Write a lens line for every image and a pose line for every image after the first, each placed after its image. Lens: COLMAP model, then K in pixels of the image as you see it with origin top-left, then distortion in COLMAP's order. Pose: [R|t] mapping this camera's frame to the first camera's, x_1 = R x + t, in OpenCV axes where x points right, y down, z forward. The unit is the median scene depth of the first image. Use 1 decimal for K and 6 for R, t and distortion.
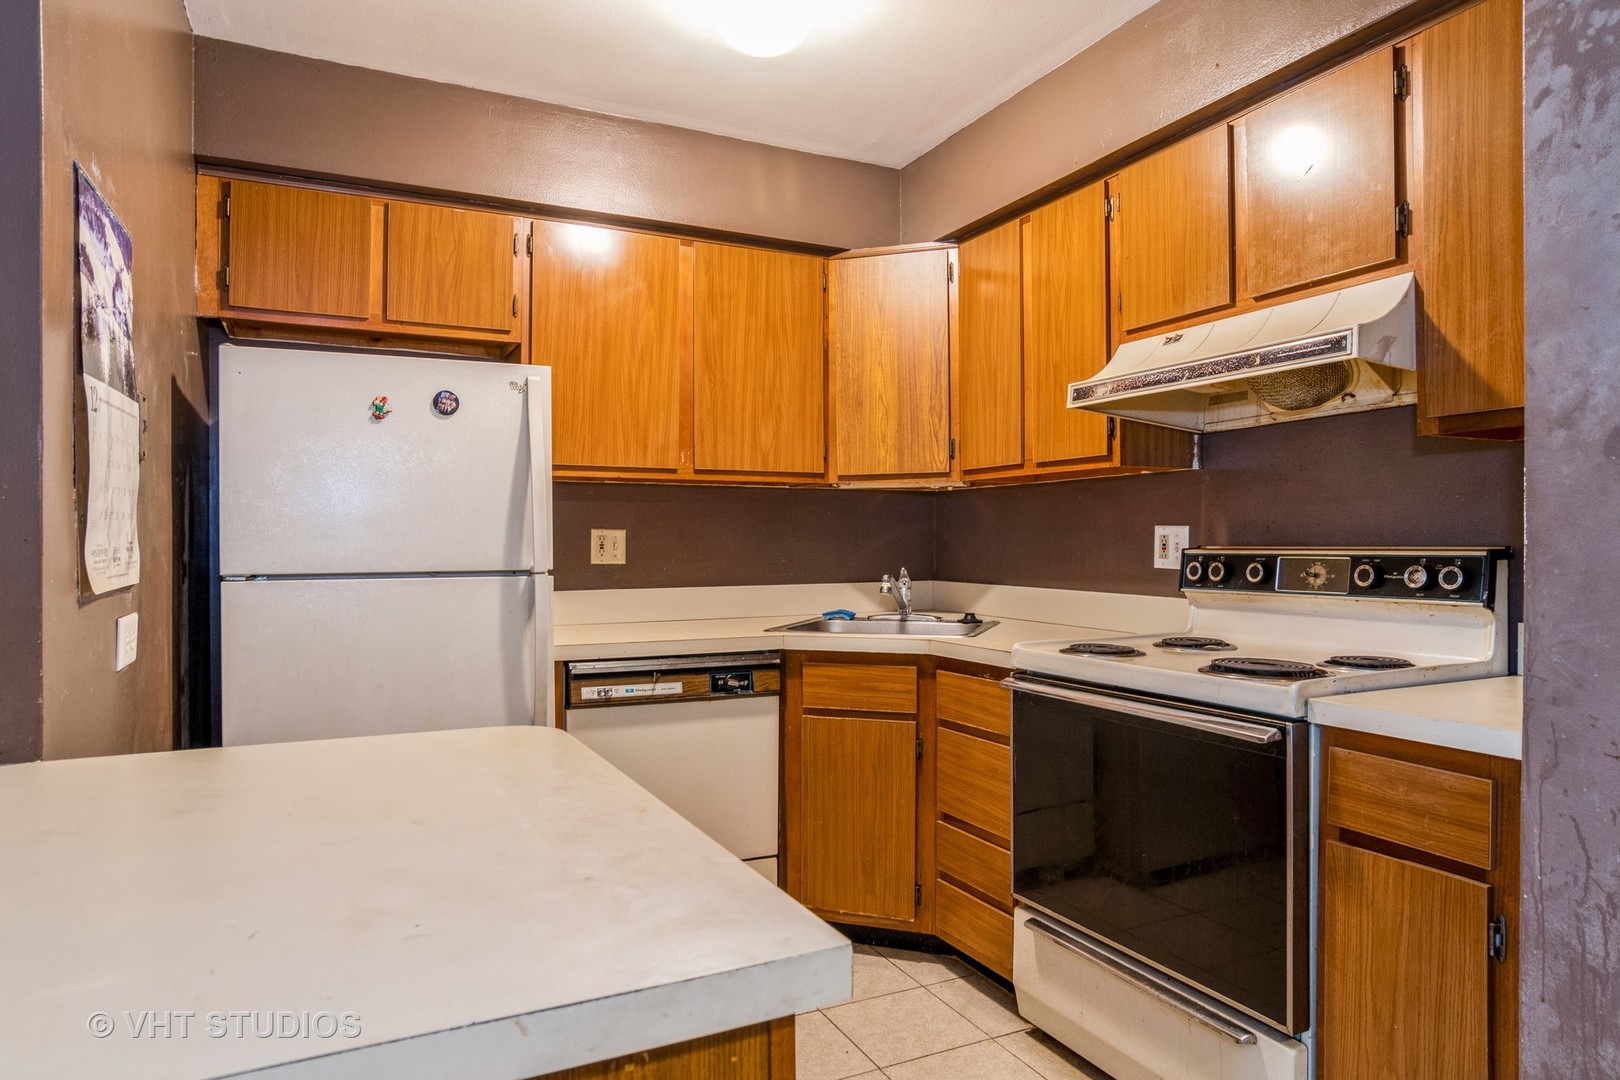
lens RADIAL K [[961.1, 0, 824.6], [0, 961.1, 530.5], [0, 0, 1]] dist [-0.019518, 0.009299]
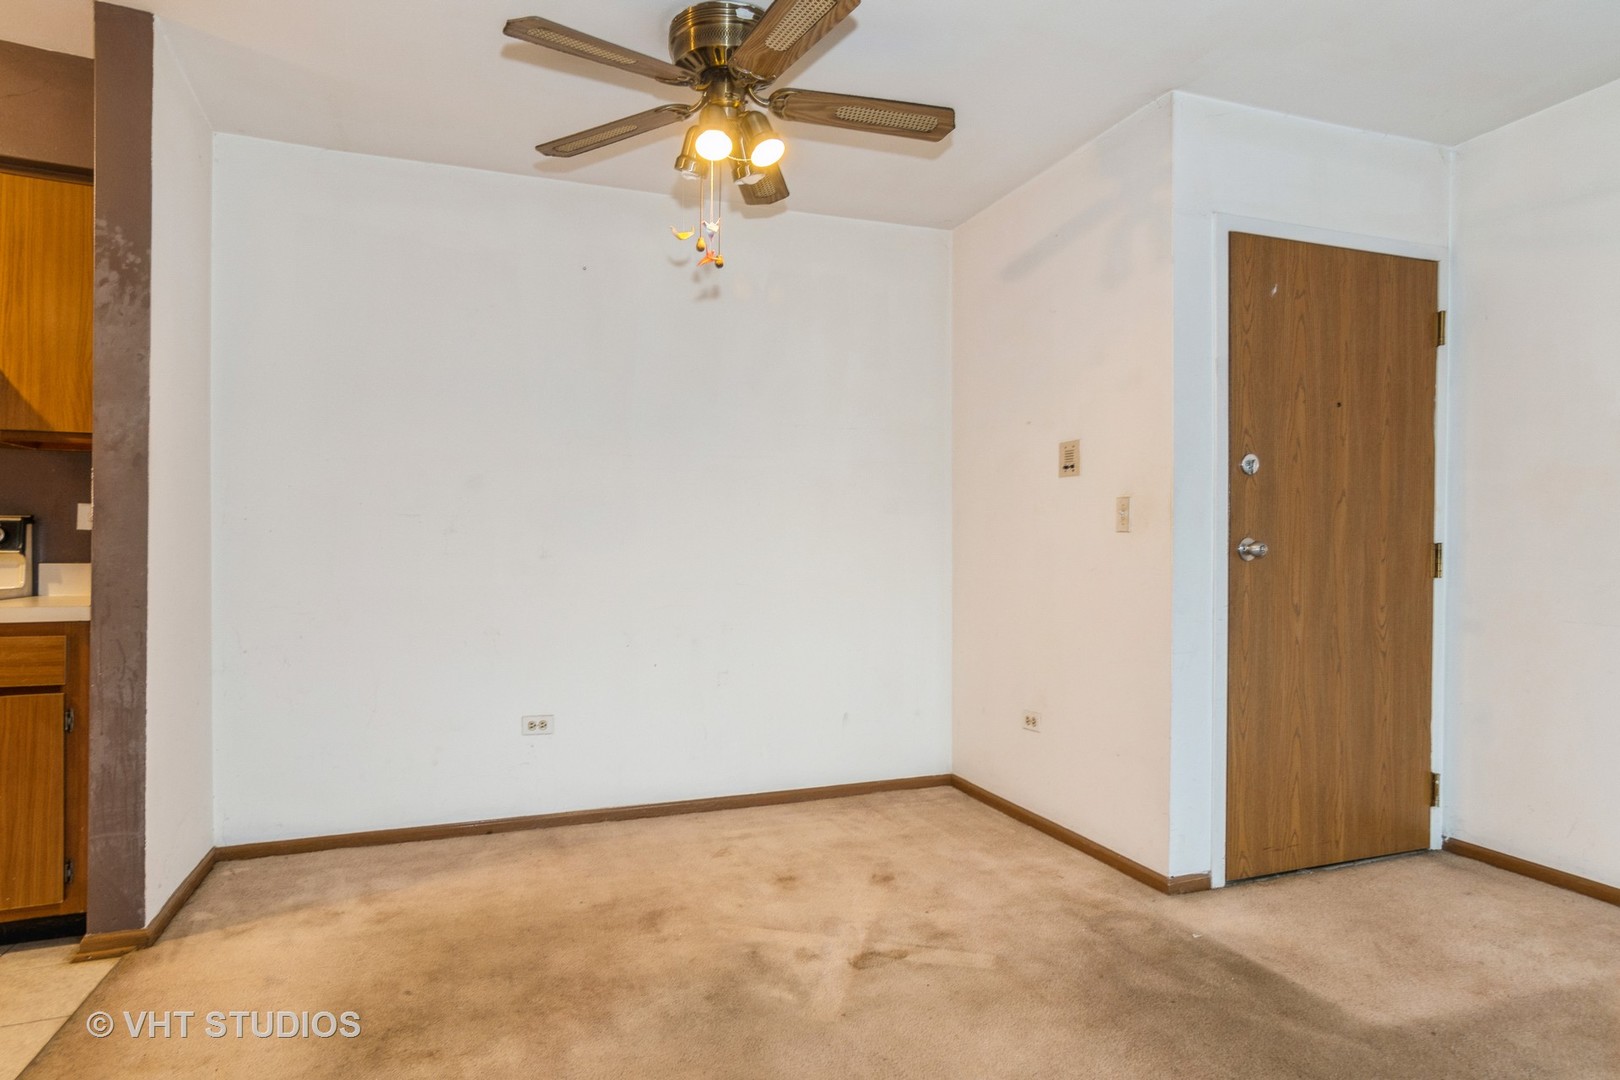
lens RADIAL K [[918.7, 0, 812.8], [0, 918.7, 551.3], [0, 0, 1]] dist [-0.008244, 0.000849]
pose [[0.116755, -0.006752, 0.993138, -0.705572], [-0.014892, 0.999853, 0.008549, 0.049155], [-0.993049, -0.015788, 0.116637, -0.509527]]
